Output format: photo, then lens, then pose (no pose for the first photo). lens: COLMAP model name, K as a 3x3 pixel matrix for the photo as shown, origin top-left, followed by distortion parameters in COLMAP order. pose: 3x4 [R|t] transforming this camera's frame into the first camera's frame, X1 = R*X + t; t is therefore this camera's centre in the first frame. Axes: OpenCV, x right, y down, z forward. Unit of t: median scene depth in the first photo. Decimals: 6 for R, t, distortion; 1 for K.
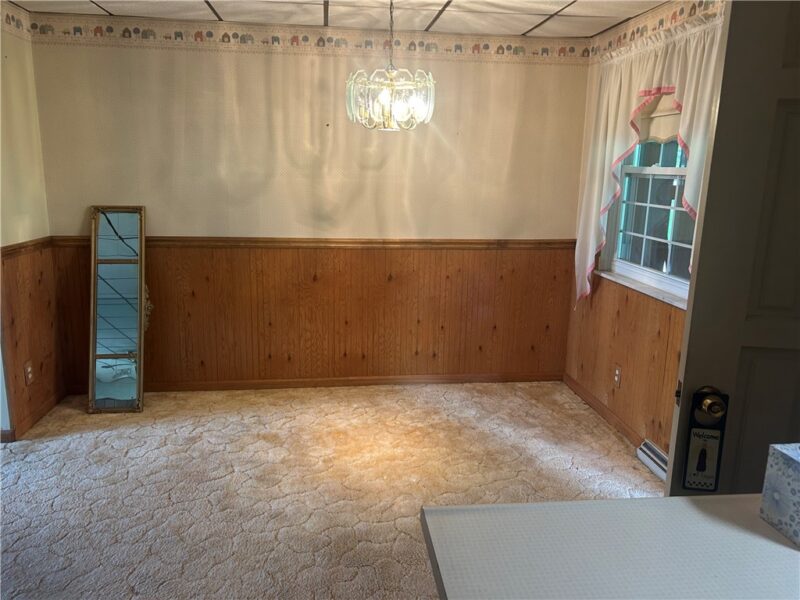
lens RADIAL K [[589.6, 0, 397.5], [0, 589.6, 281.6], [0, 0, 1]] dist [0.083141, -0.106550]
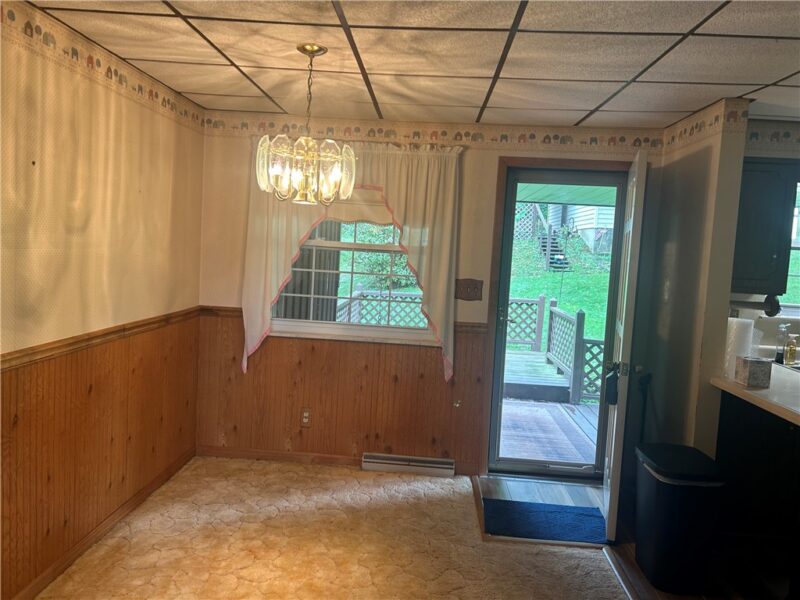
lens RADIAL K [[589.6, 0, 397.5], [0, 589.6, 281.6], [0, 0, 1]] dist [0.083141, -0.106550]
pose [[0.191619, -0.065222, 0.979300, -0.655837], [0.135302, 0.990018, 0.039461, -0.115301], [-0.972098, 0.124940, 0.198531, 0.529176]]
